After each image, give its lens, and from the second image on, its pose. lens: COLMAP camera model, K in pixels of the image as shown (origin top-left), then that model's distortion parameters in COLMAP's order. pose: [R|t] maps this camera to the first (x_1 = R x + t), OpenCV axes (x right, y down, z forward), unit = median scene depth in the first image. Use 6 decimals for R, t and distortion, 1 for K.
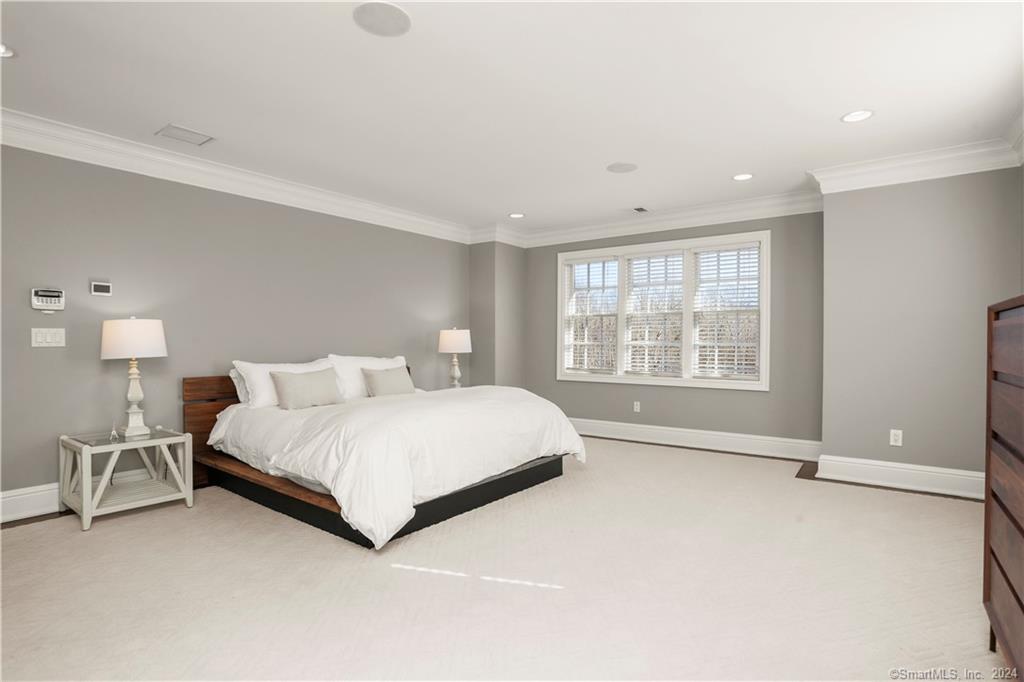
lens RADIAL K [[505.2, 0, 504.7], [0, 505.2, 343.6], [0, 0, 1]] dist [-0.046246, -0.000393]
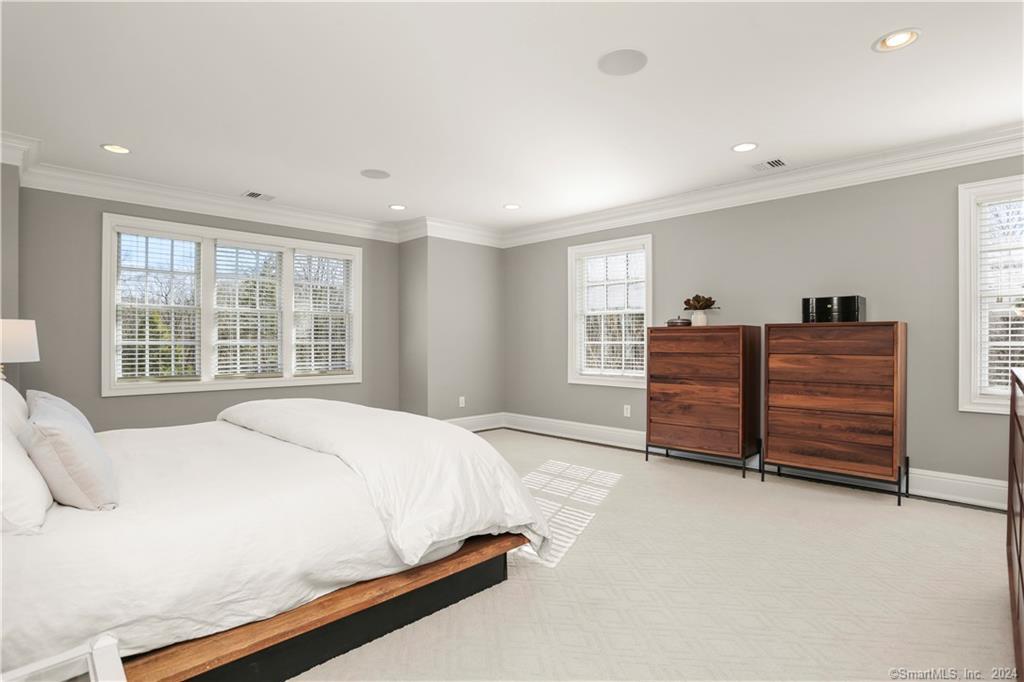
lens RADIAL K [[505.2, 0, 505.0], [0, 505.2, 338.8], [0, 0, 1]] dist [-0.046246, -0.000393]
pose [[0.156664, 0.002441, 0.987649, -0.512426], [0.002757, 0.999992, -0.002909, -0.003678], [-0.987648, 0.003179, 0.156656, 0.391662]]
